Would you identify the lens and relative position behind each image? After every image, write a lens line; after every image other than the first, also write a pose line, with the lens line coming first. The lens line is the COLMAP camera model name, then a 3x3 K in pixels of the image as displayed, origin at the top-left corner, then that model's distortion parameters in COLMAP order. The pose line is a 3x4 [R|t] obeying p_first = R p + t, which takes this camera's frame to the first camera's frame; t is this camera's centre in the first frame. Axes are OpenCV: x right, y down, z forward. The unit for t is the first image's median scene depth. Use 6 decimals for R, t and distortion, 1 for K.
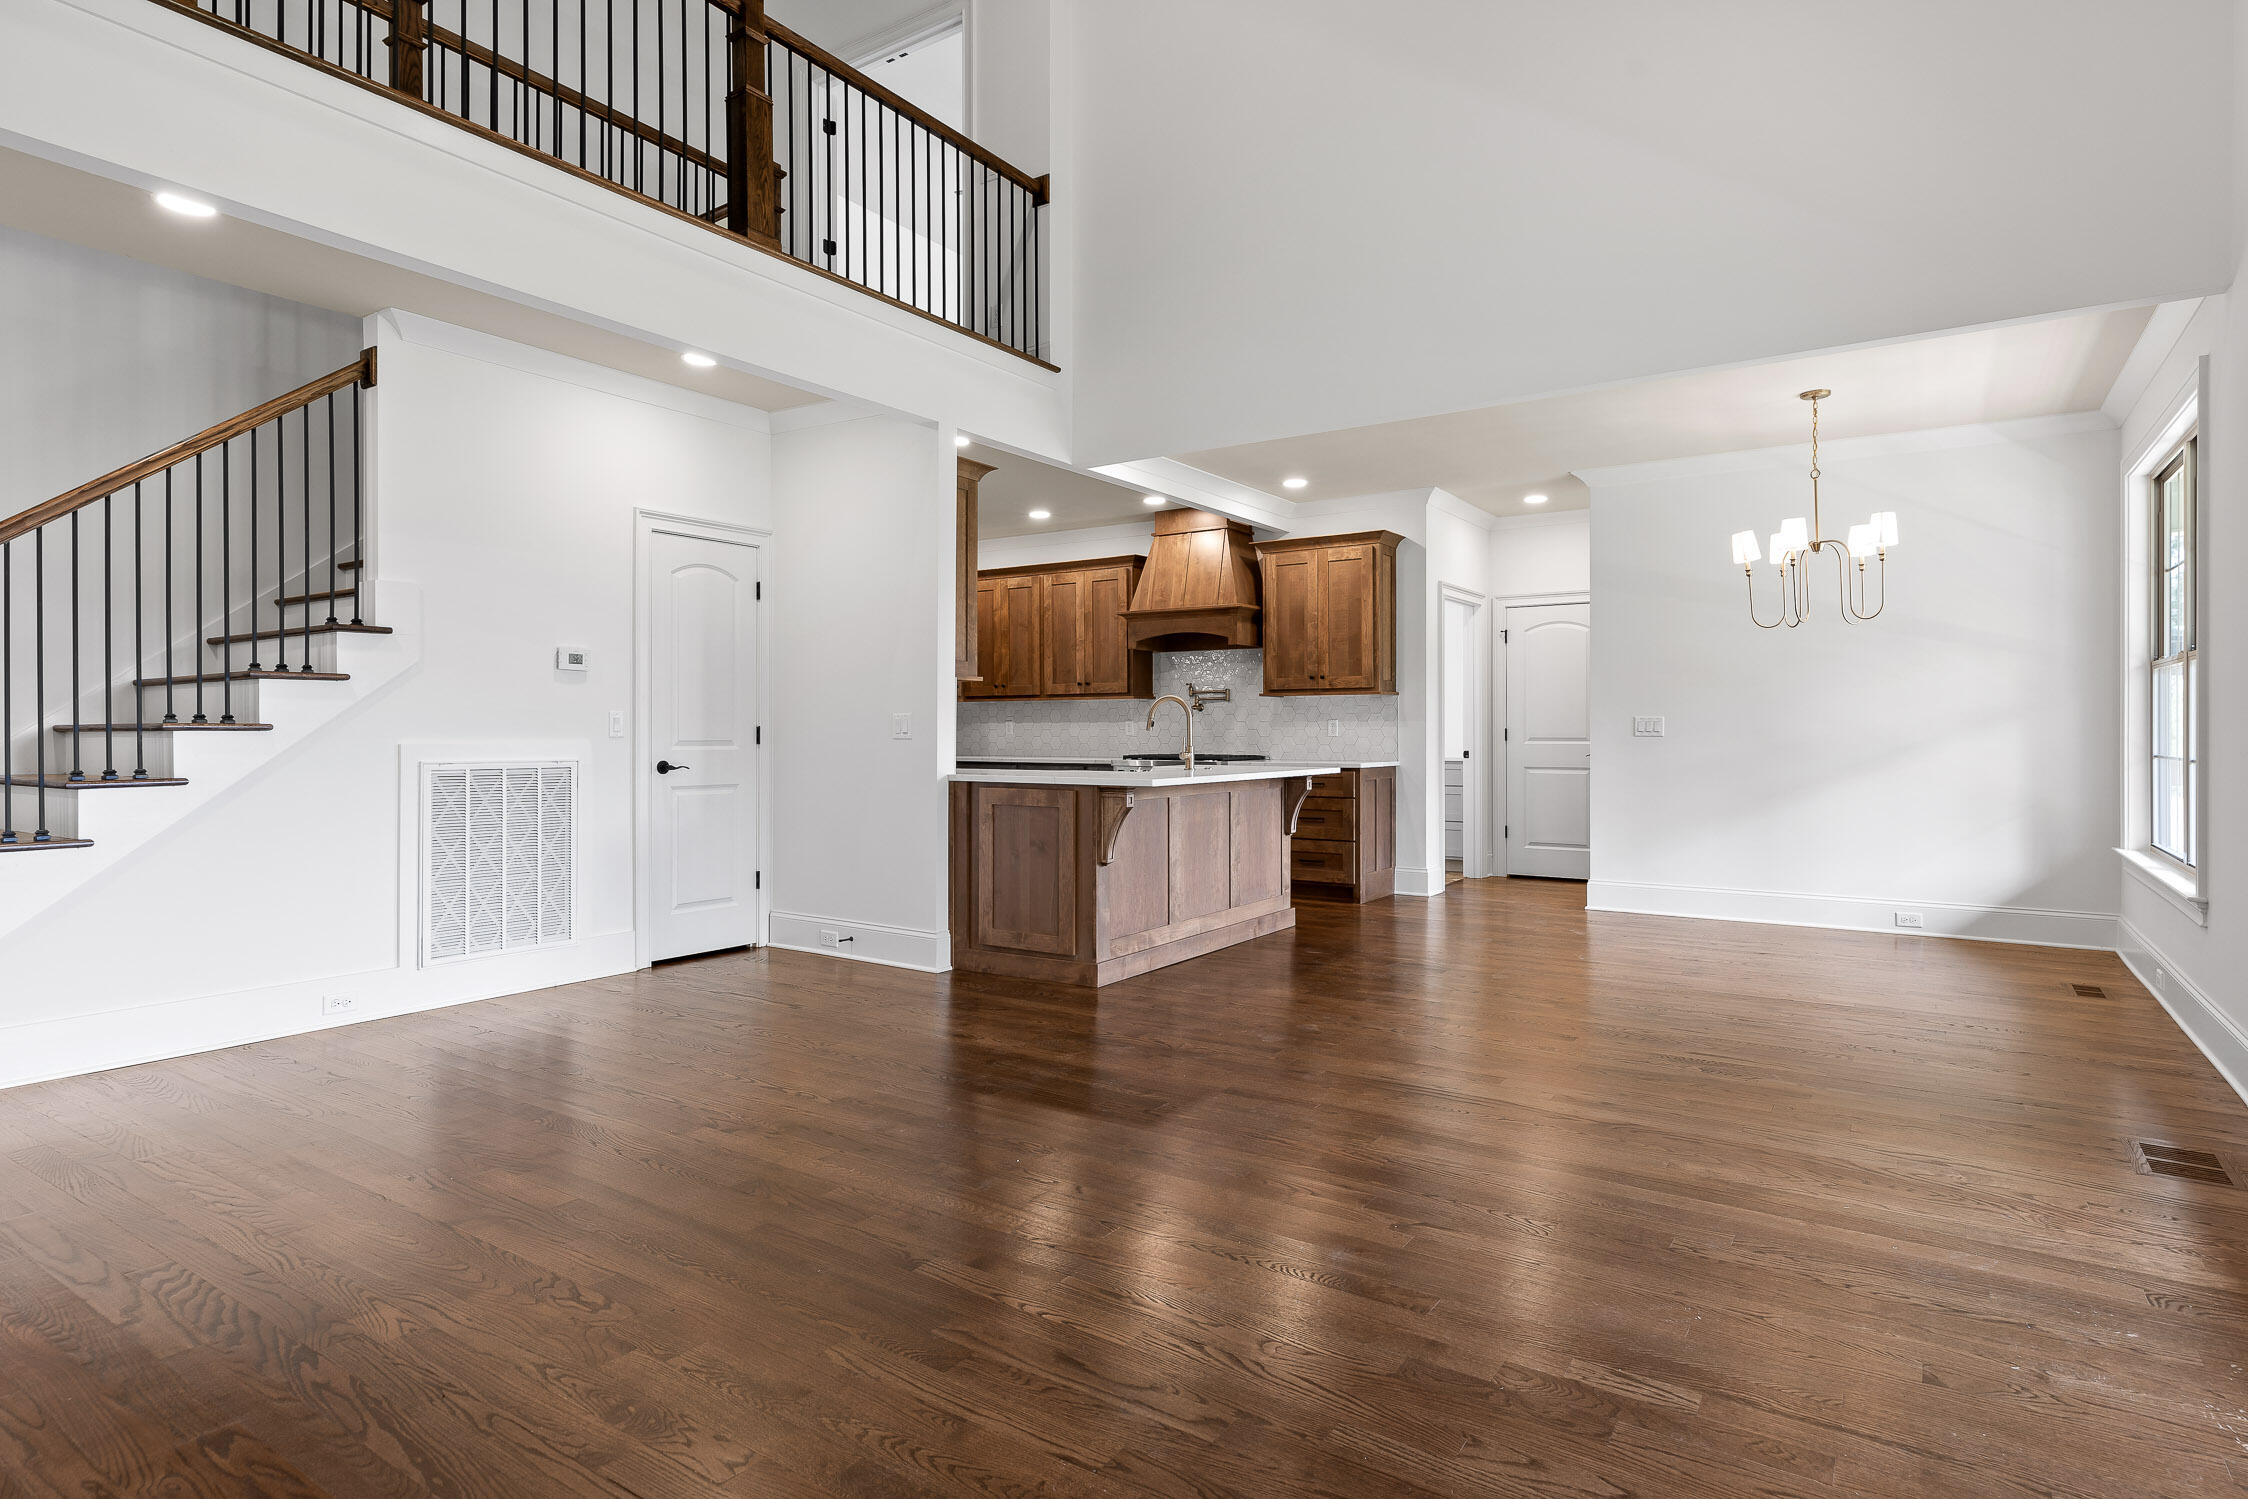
lens RADIAL K [[1191.5, 0, 1140.3], [0, 1191.5, 746.6], [0, 0, 1]] dist [0.001474, -0.003707]
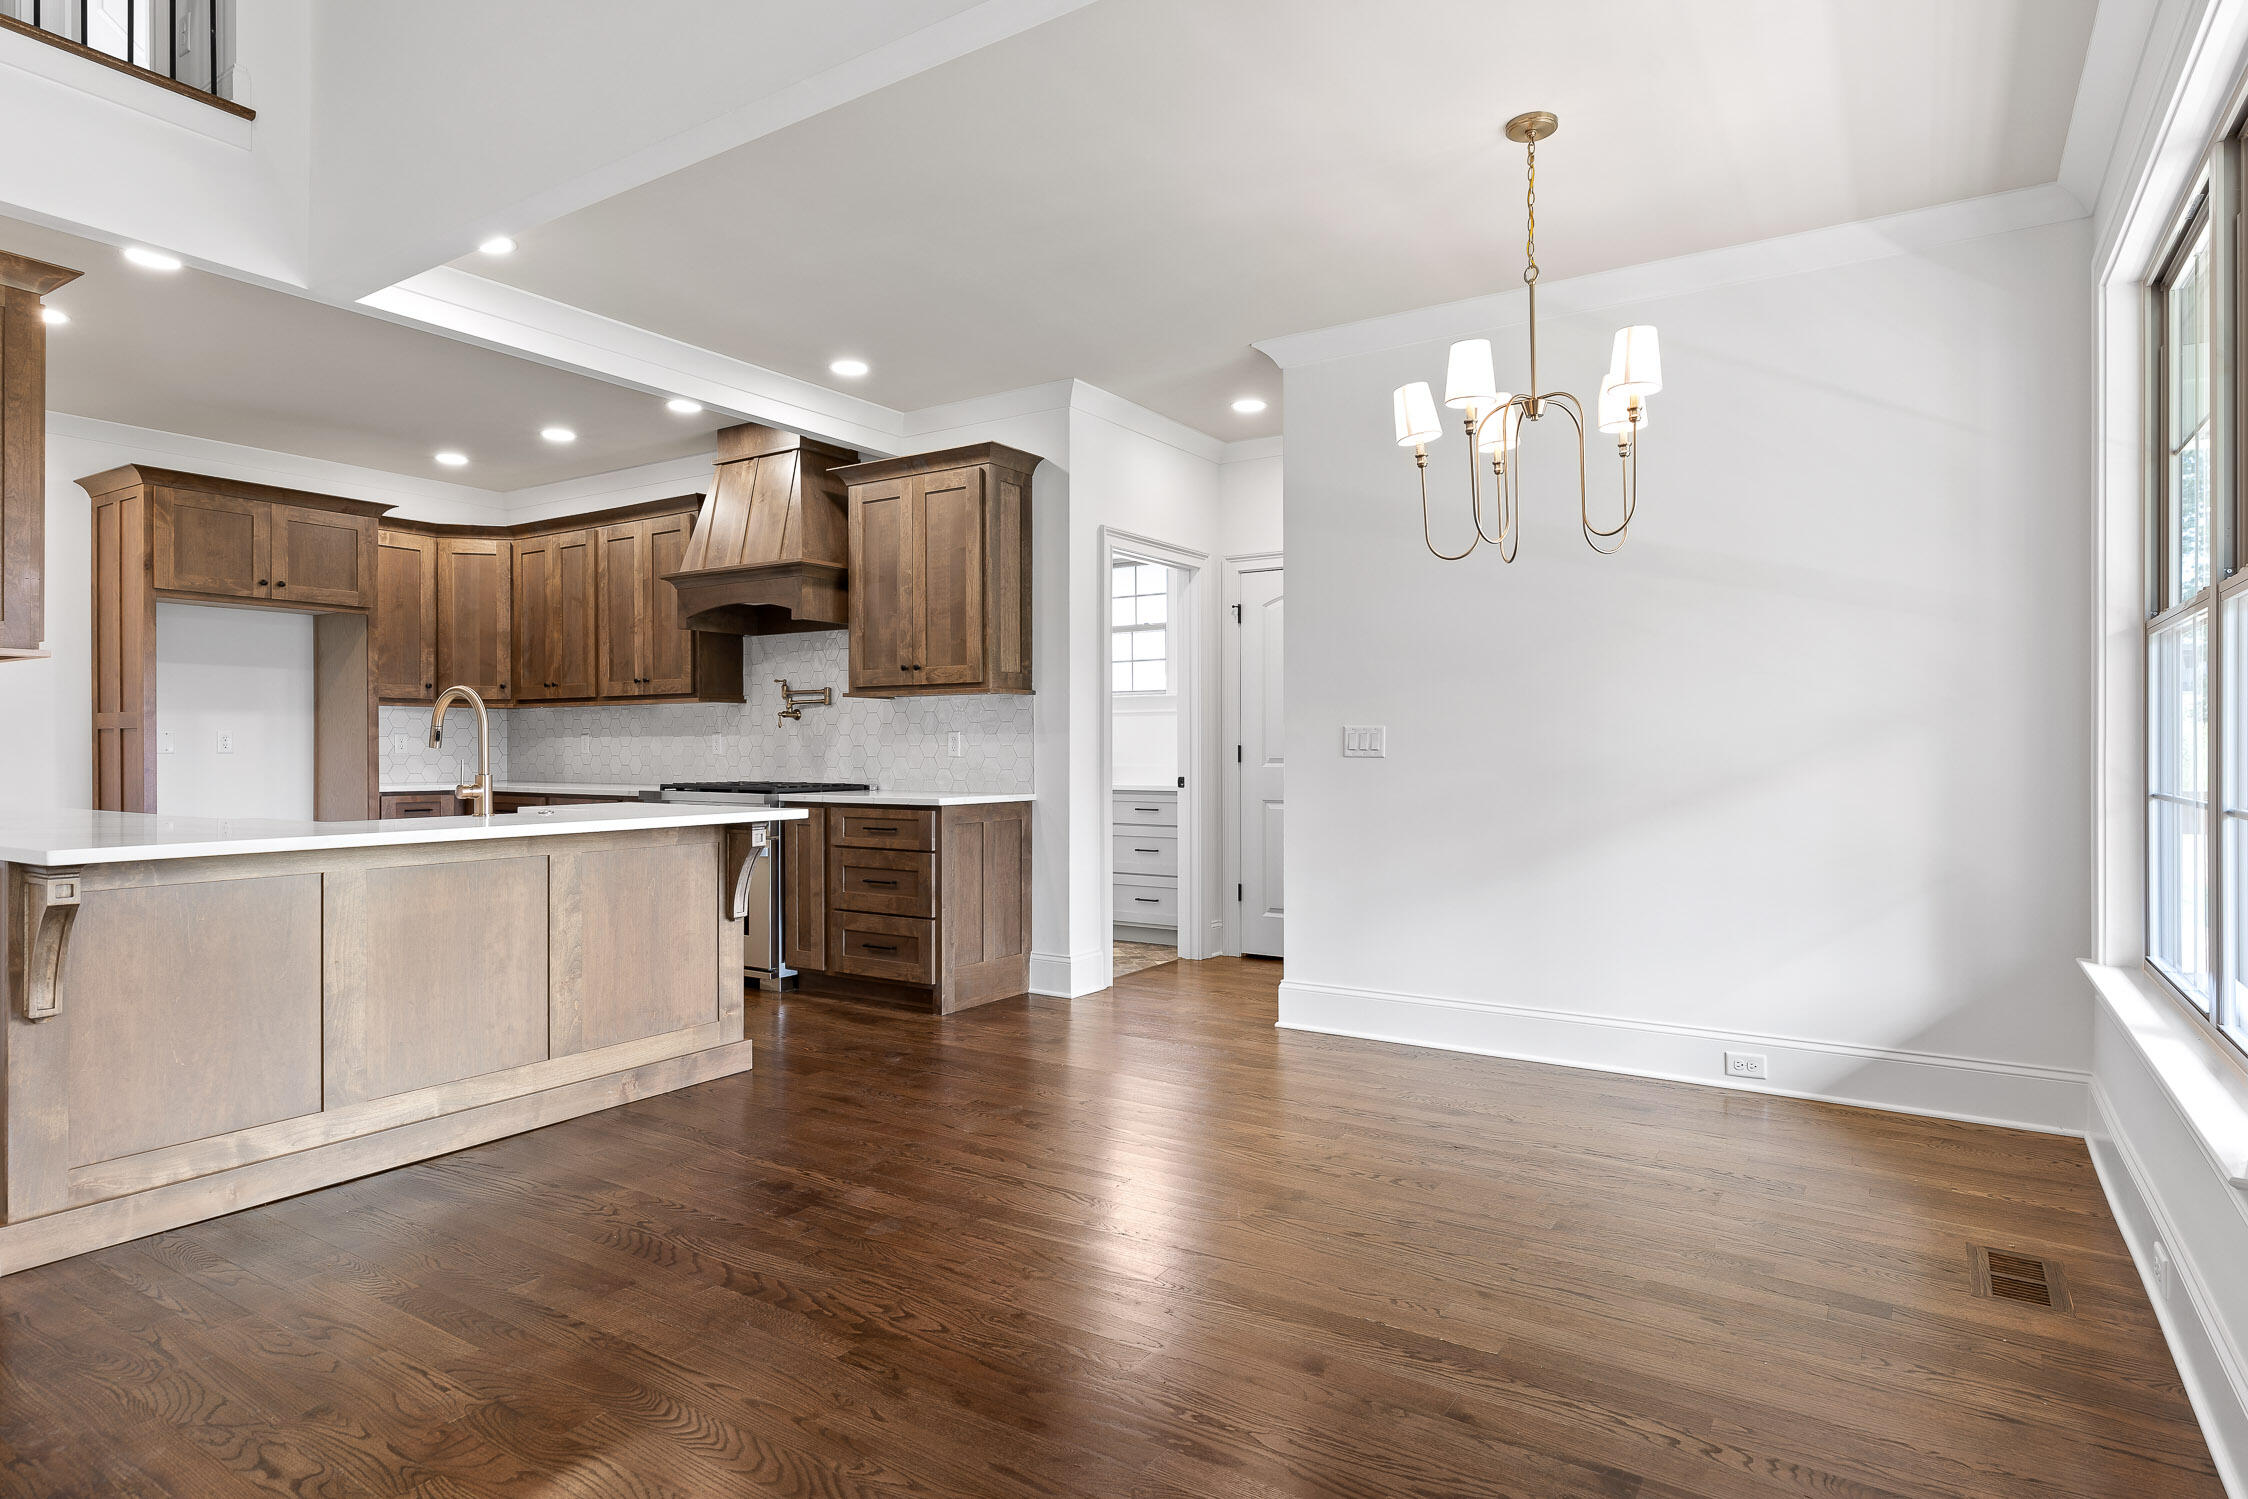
lens RADIAL K [[1191.5, 0, 1167.2], [0, 1191.5, 764.7], [0, 0, 1]] dist [0.001474, -0.003707]
pose [[0.999890, 0.000560, 0.014808, 0.344247], [-0.000567, 1.000000, 0.000517, -0.005305], [-0.014807, -0.000525, 0.999890, 0.403970]]
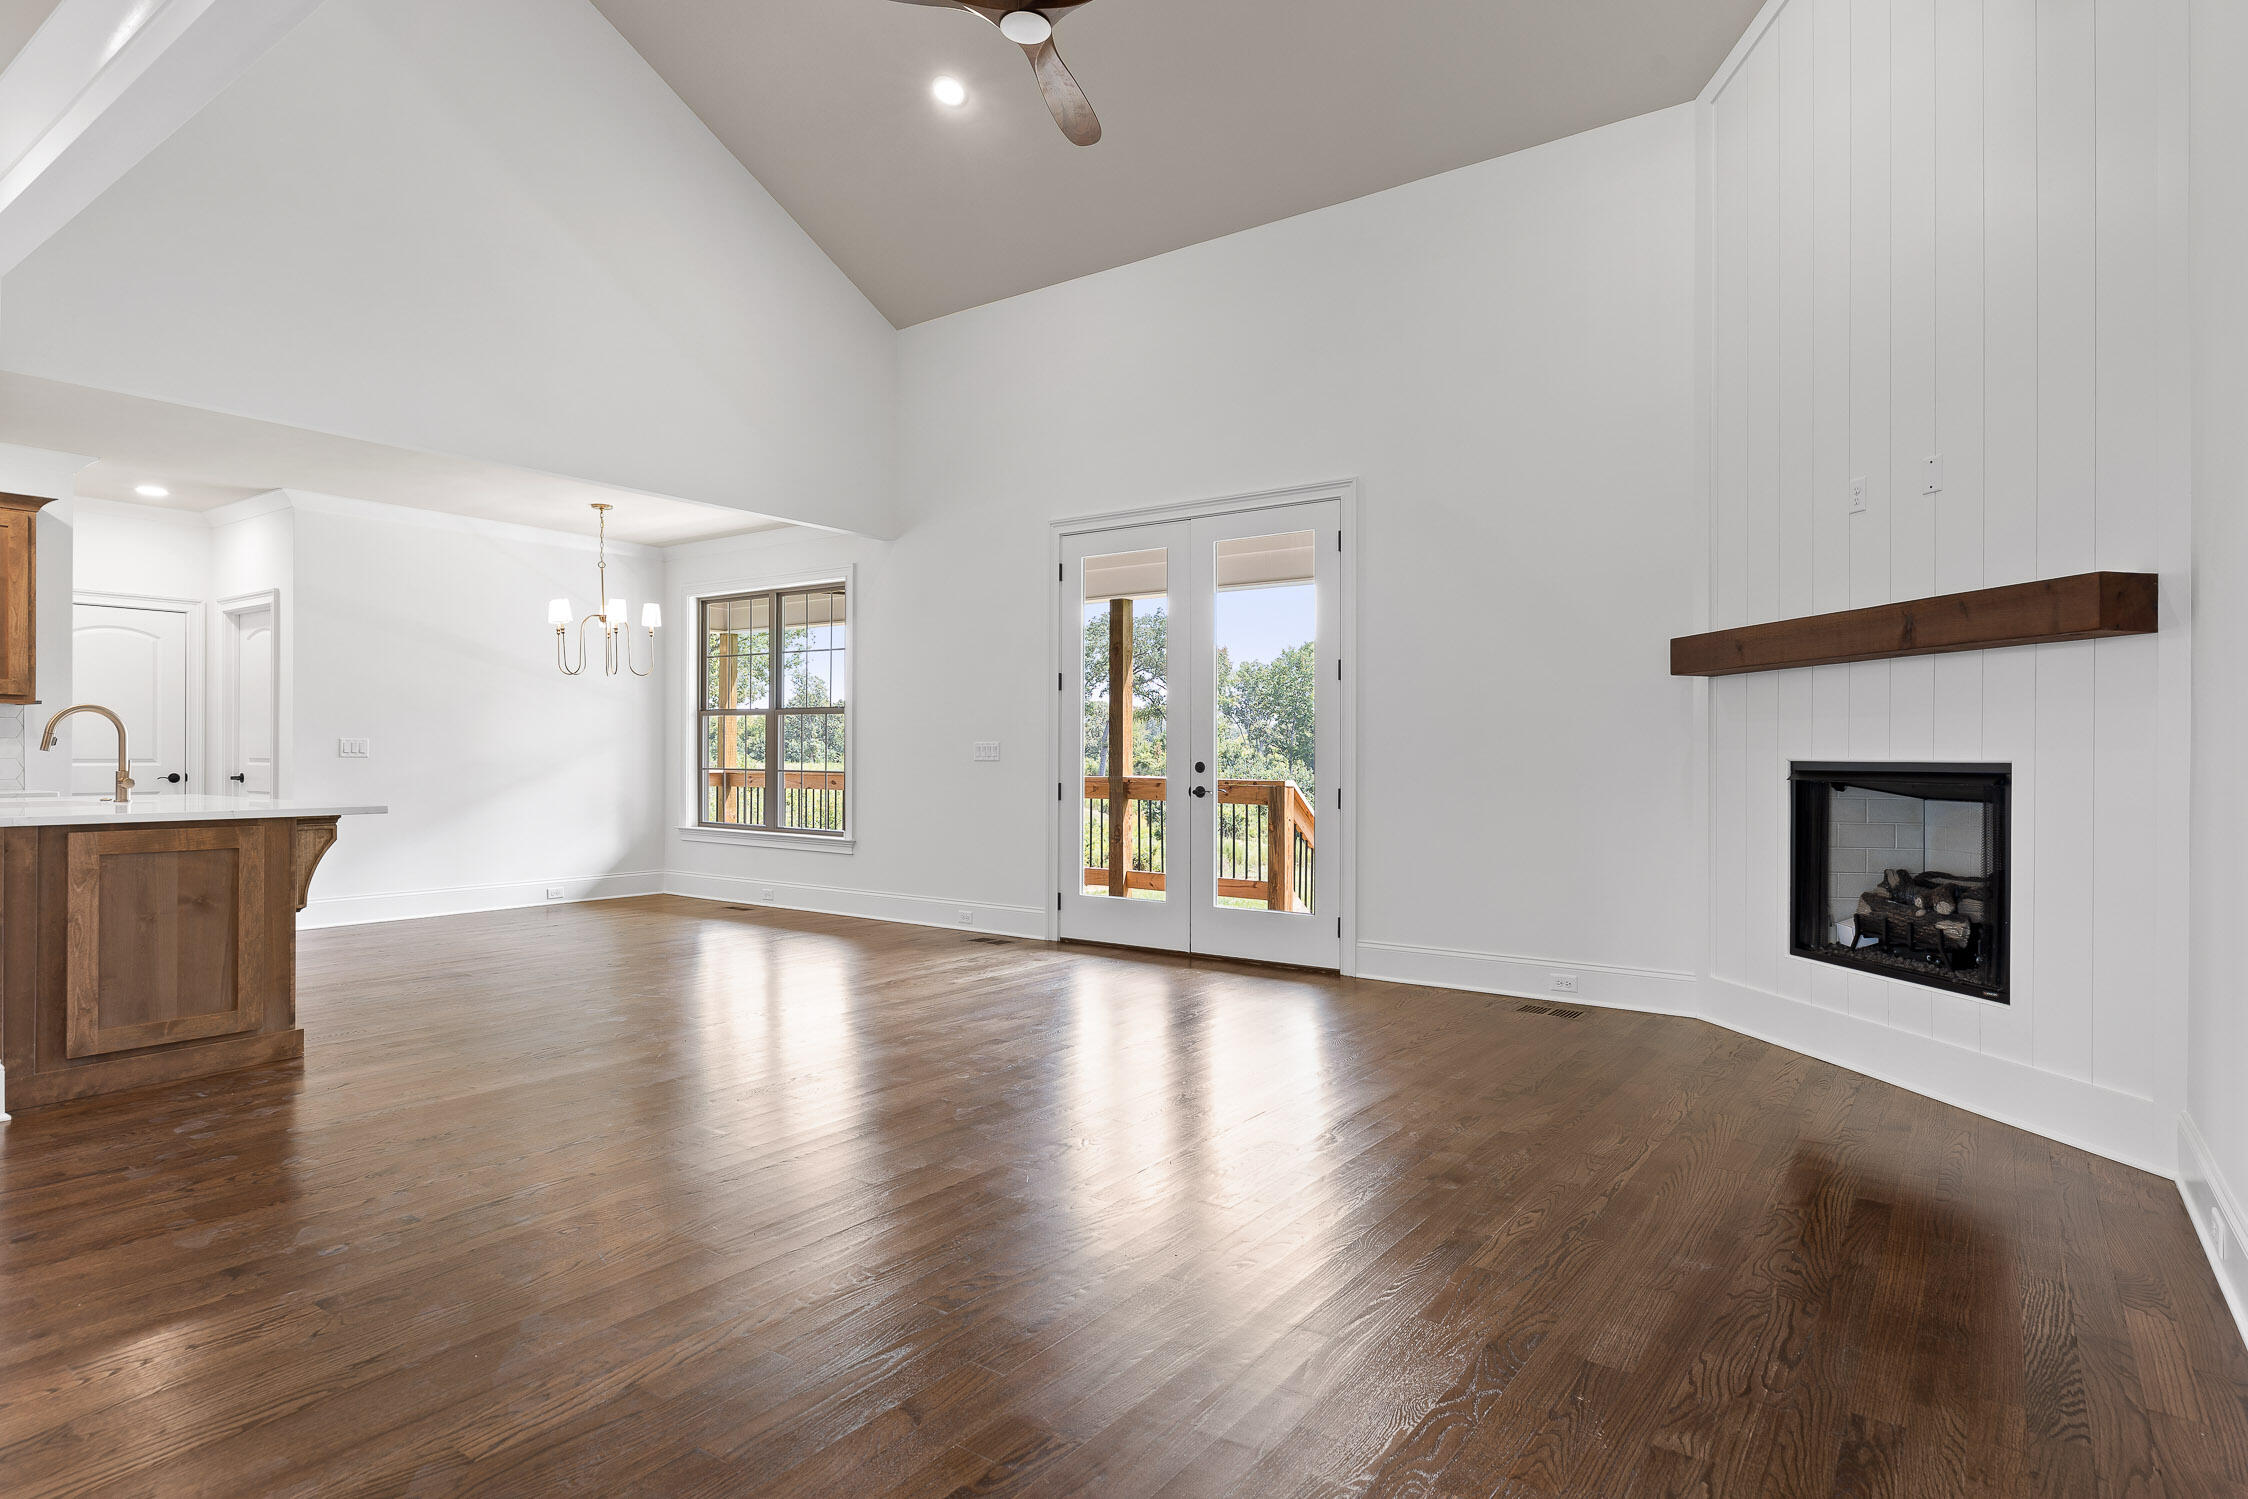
lens RADIAL K [[1193.9, 0, 1121.3], [0, 1193.9, 754.6], [0, 0, 1]] dist [-0.003773, -0.001019]
pose [[0.041557, 0.000420, 0.999136, -0.661782], [0.009212, 0.999957, -0.000803, -0.004228], [-0.999094, 0.009237, 0.041552, 0.296654]]
